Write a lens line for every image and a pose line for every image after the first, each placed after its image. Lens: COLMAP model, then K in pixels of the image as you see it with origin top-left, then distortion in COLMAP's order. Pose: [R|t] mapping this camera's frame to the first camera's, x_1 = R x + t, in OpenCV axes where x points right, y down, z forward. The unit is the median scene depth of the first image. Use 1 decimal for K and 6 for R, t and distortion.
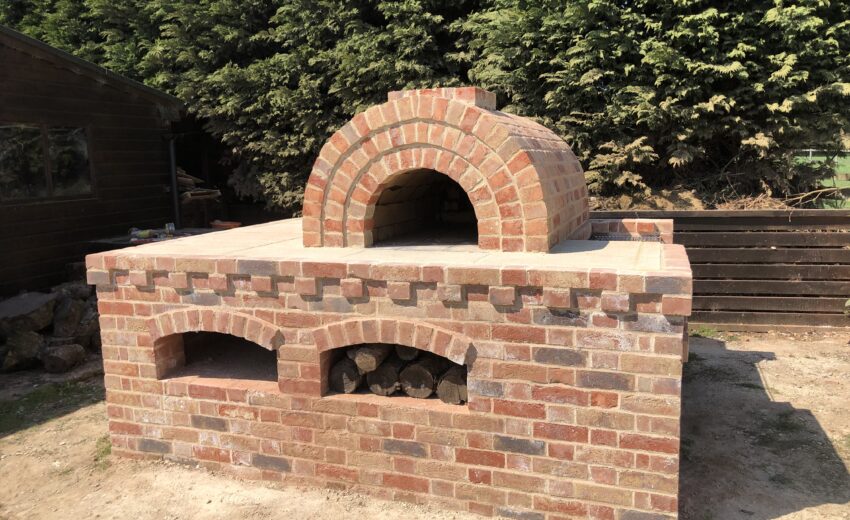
lens RADIAL K [[683.3, 0, 425.9], [0, 683.3, 246.3], [0, 0, 1]] dist [0.031905, -0.052645]
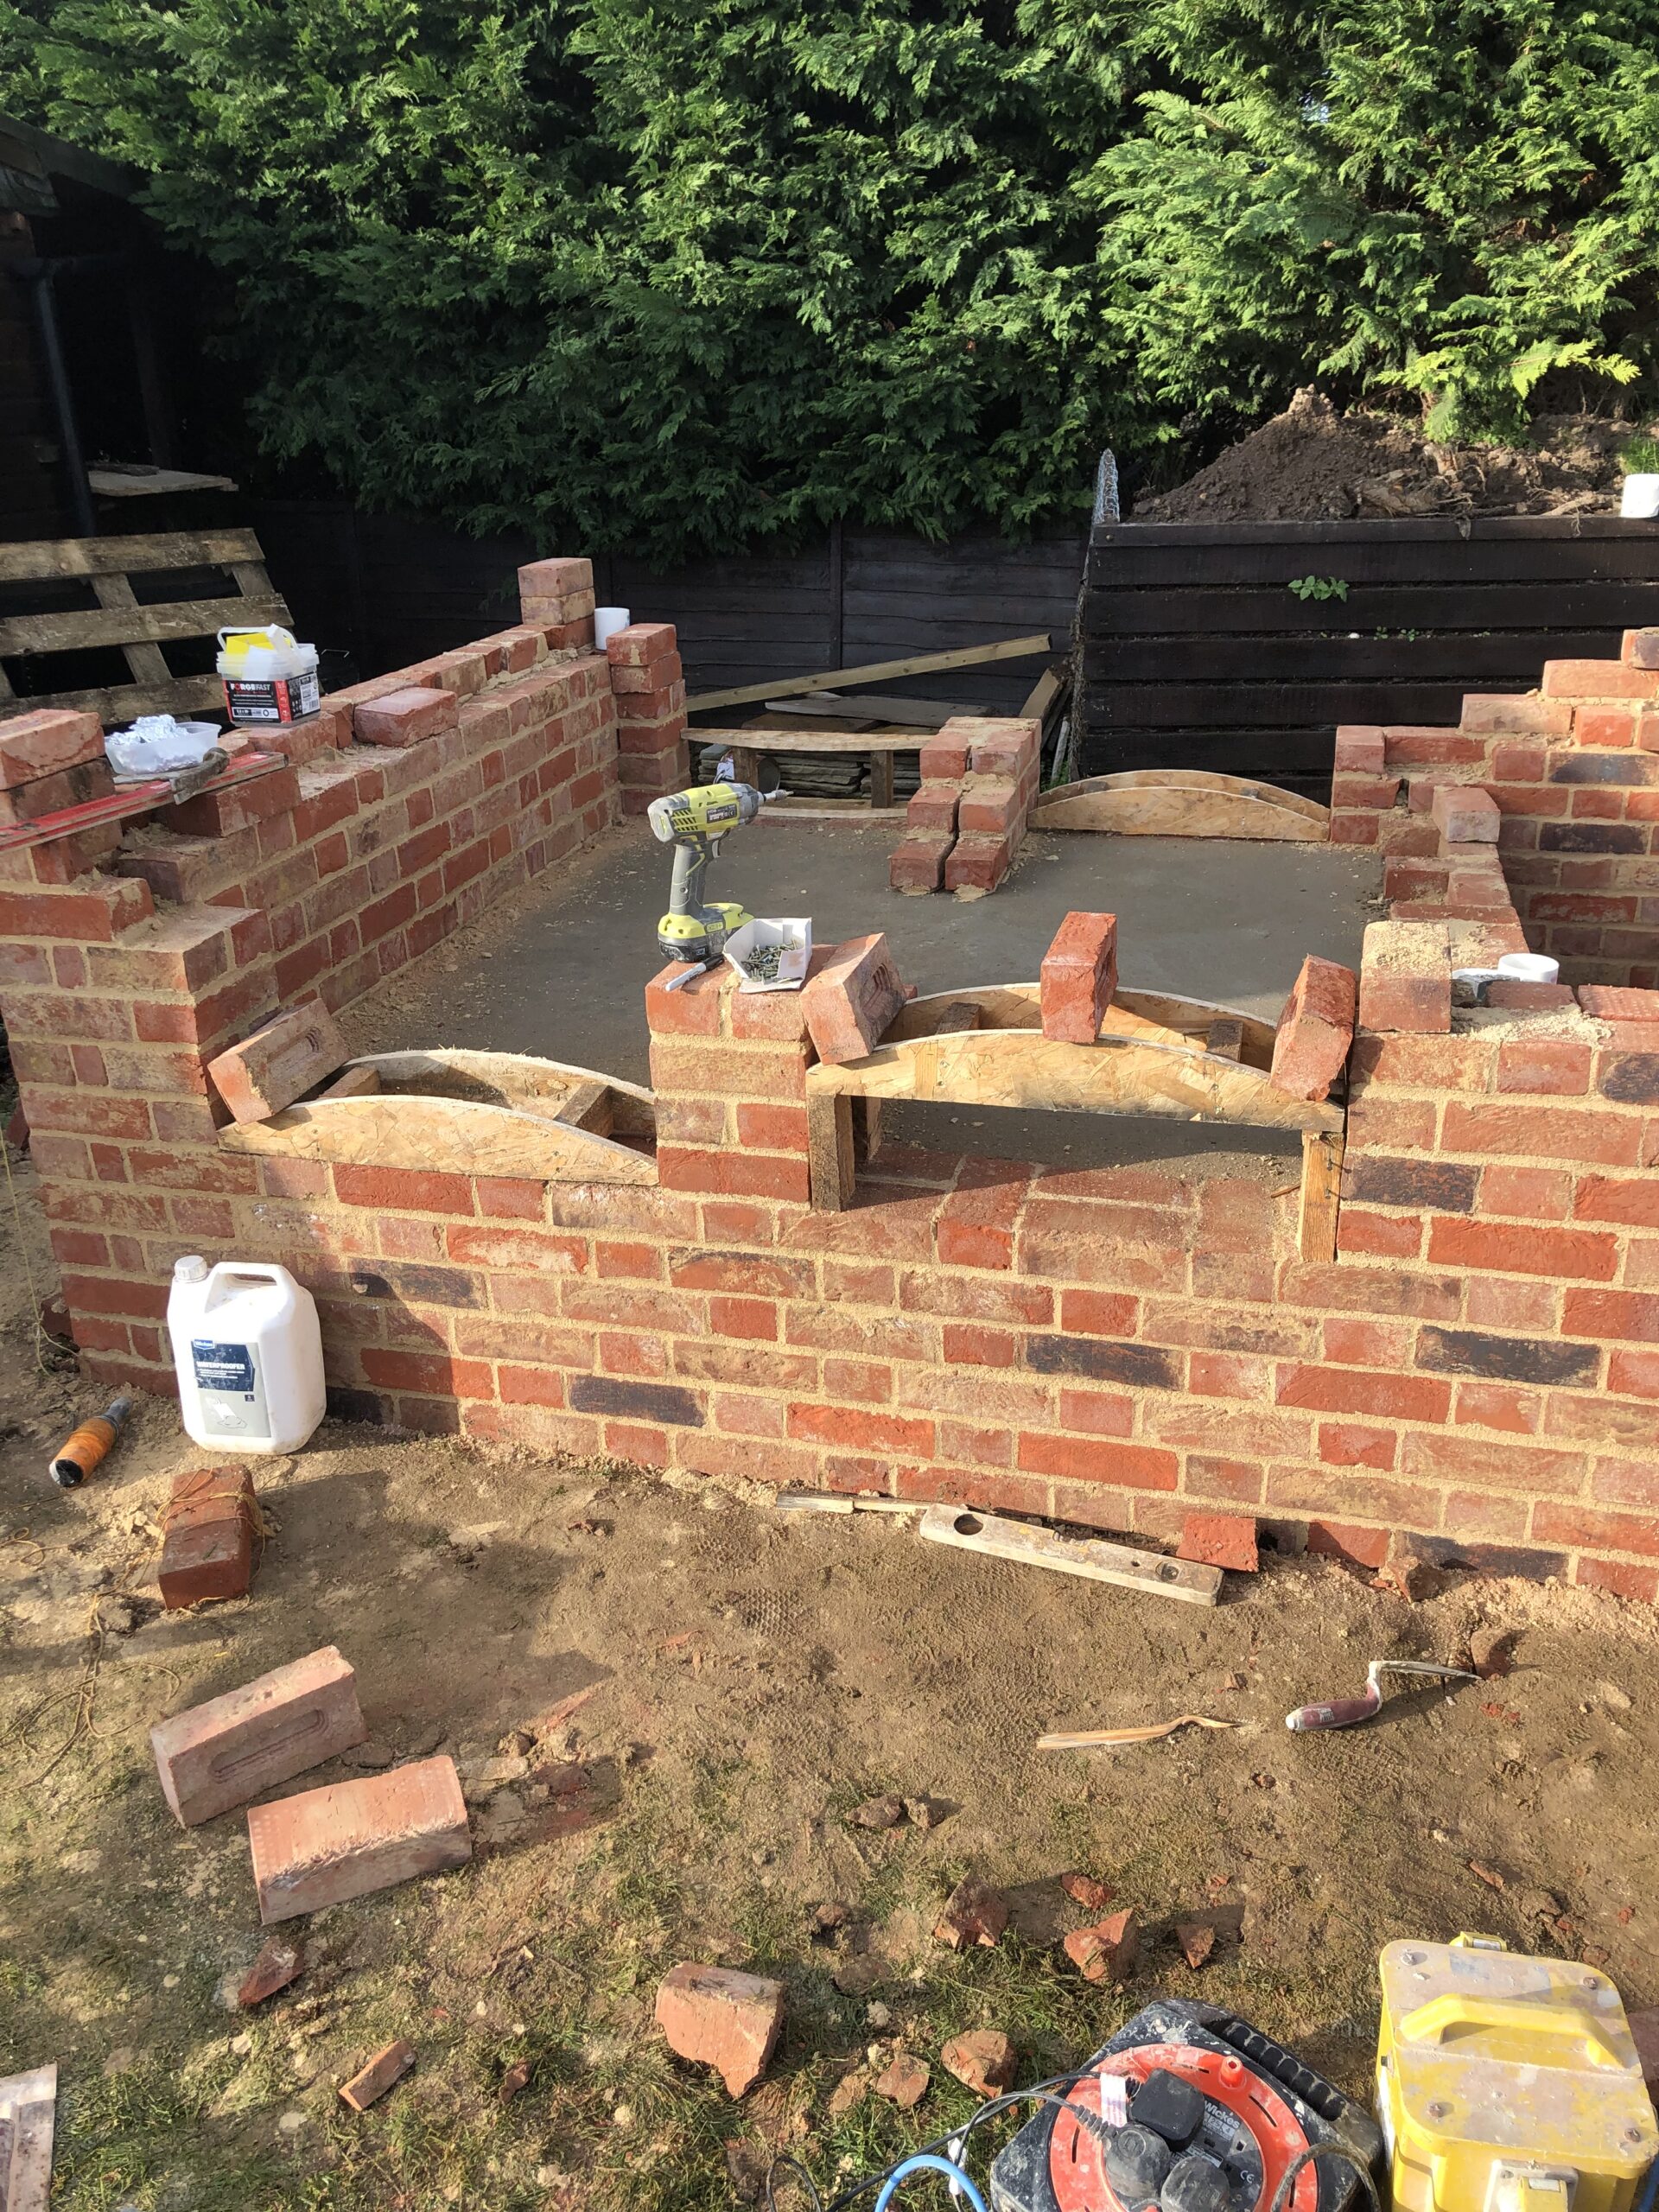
lens RADIAL K [[1769.5, 0, 842.8], [0, 1769.5, 1098.6], [0, 0, 1]] dist [0.039945, -0.068149]
pose [[0.996216, -0.032567, 0.080581, -0.199972], [0.009551, 0.962548, 0.270945, -0.036449], [-0.086387, -0.269150, 0.959216, 0.263298]]
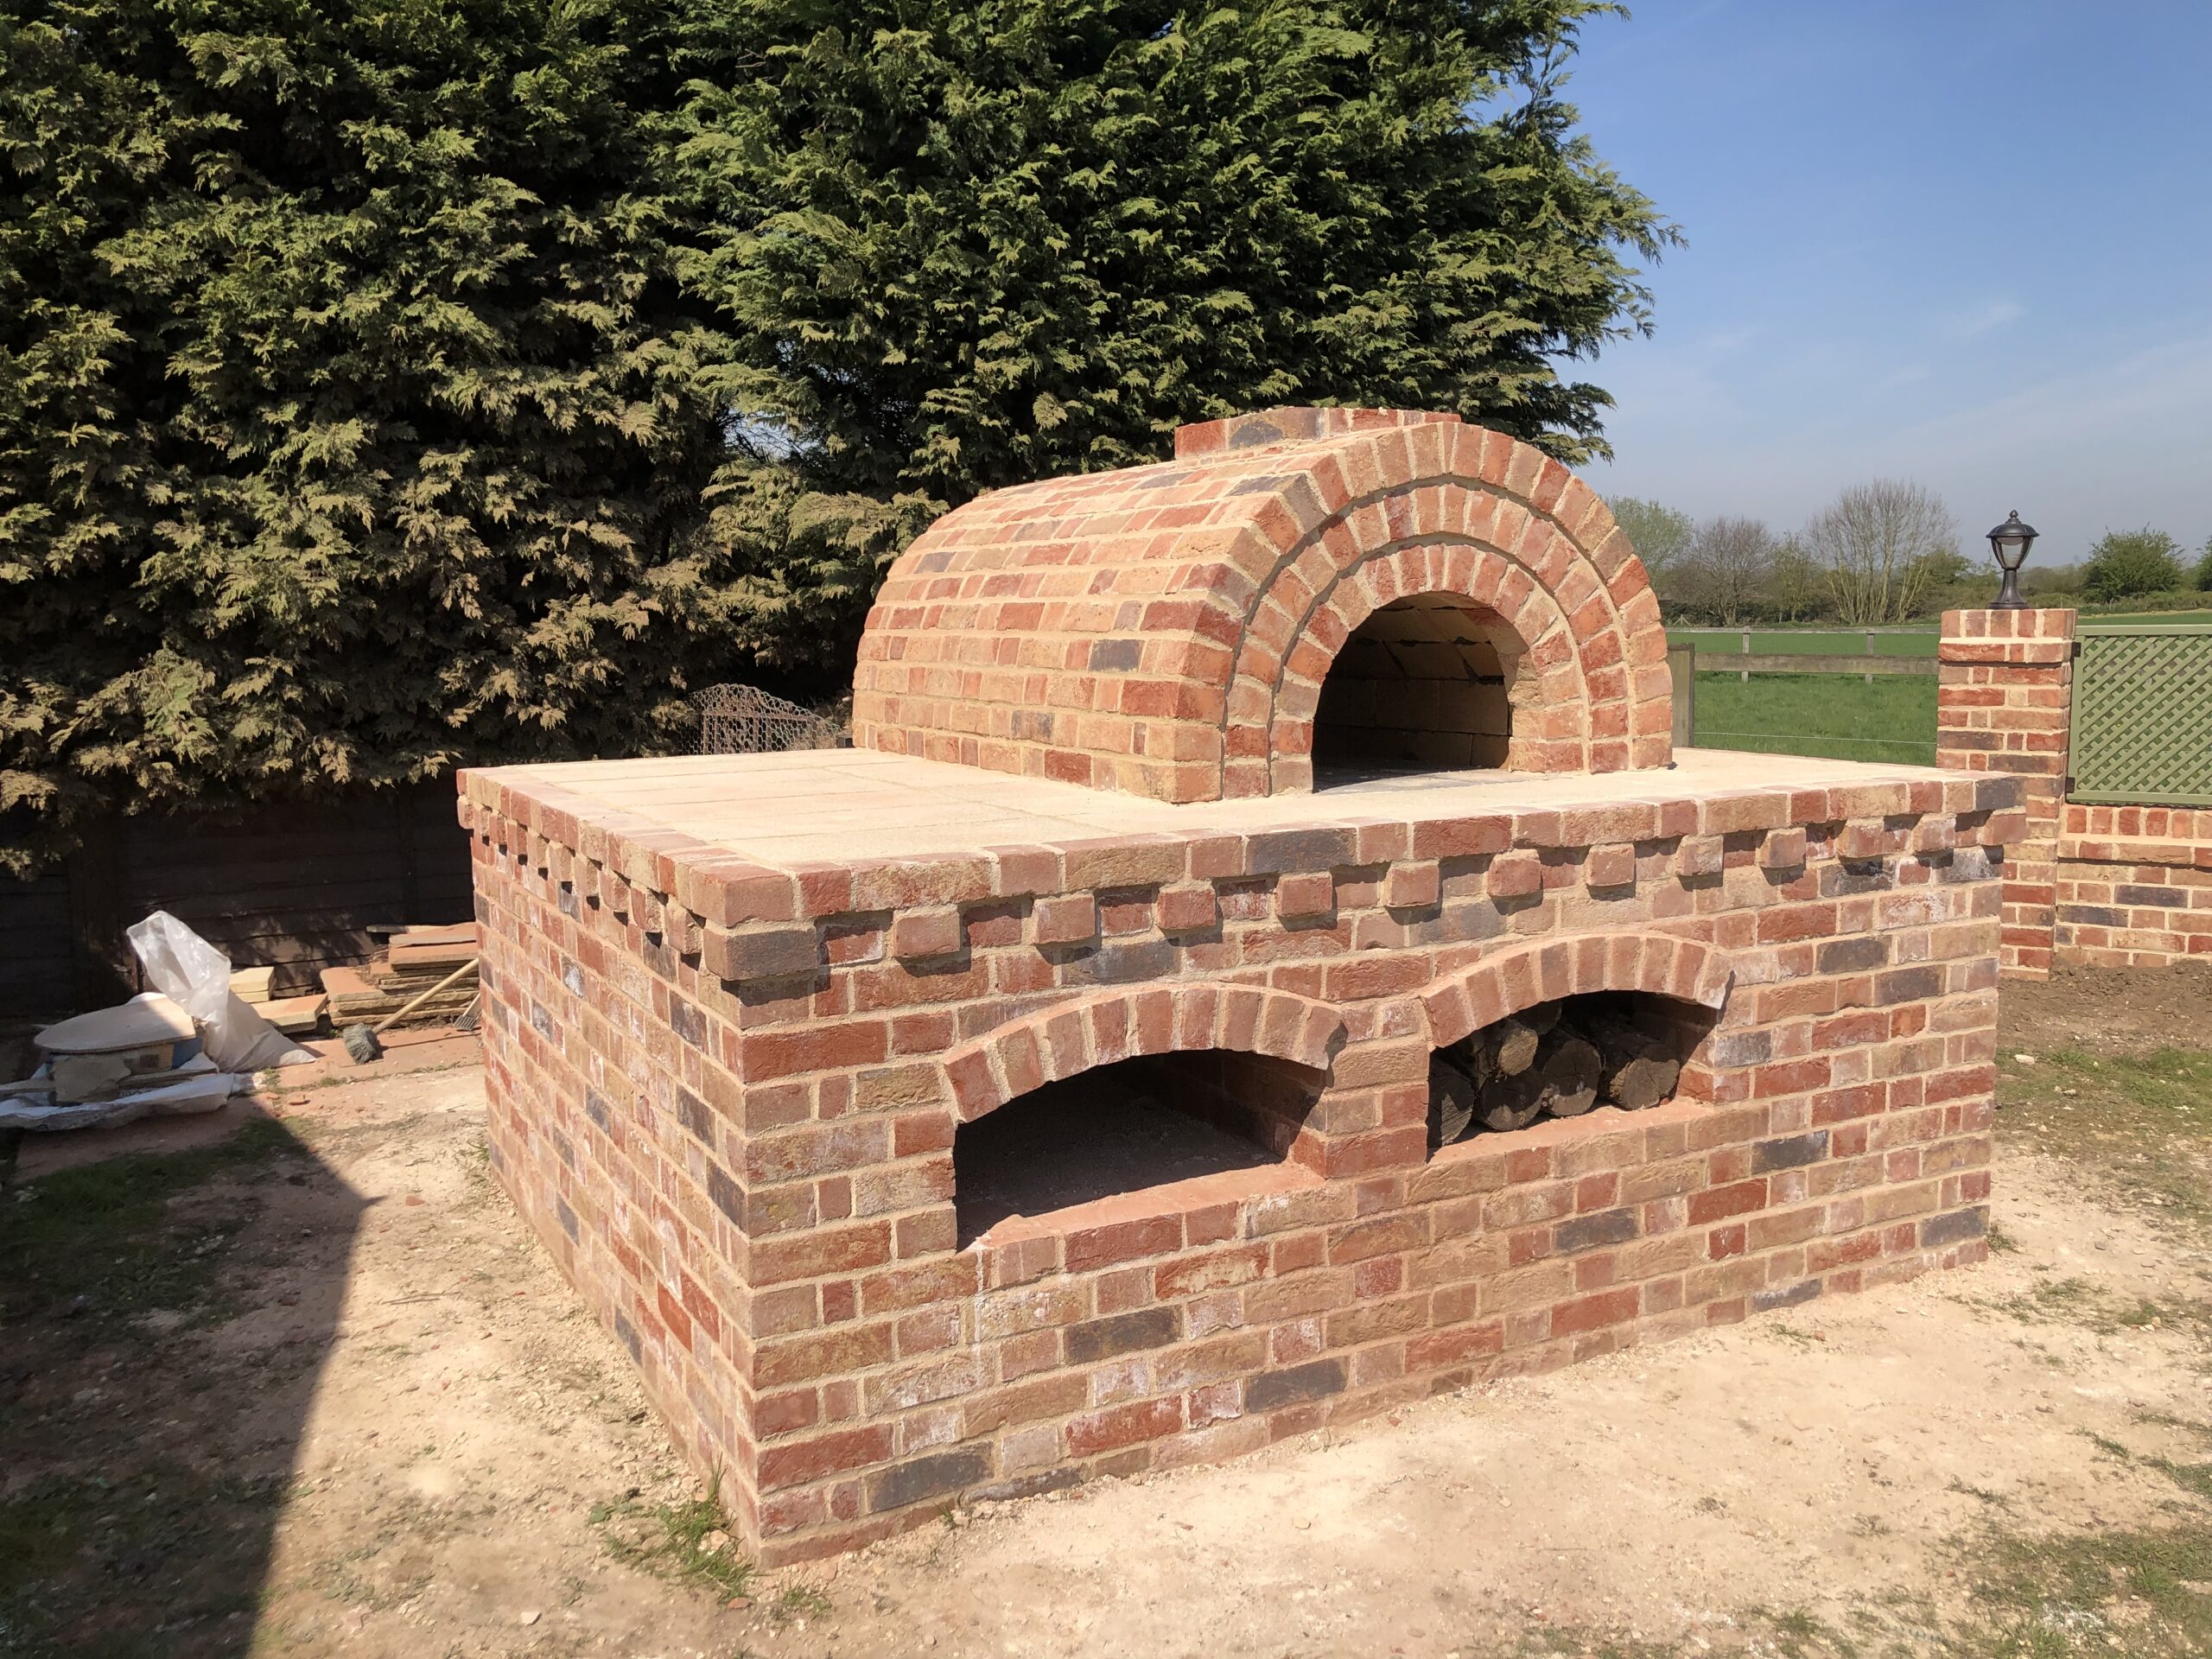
lens RADIAL K [[1769.5, 0, 1088.2], [0, 1769.5, 809.5], [0, 0, 1]] dist [0.039945, -0.068149]
pose [[0.689306, -0.068037, 0.721269, -1.004731], [0.090943, 0.995831, 0.007022, -0.008002], [-0.718740, 0.060754, 0.692620, 0.417868]]
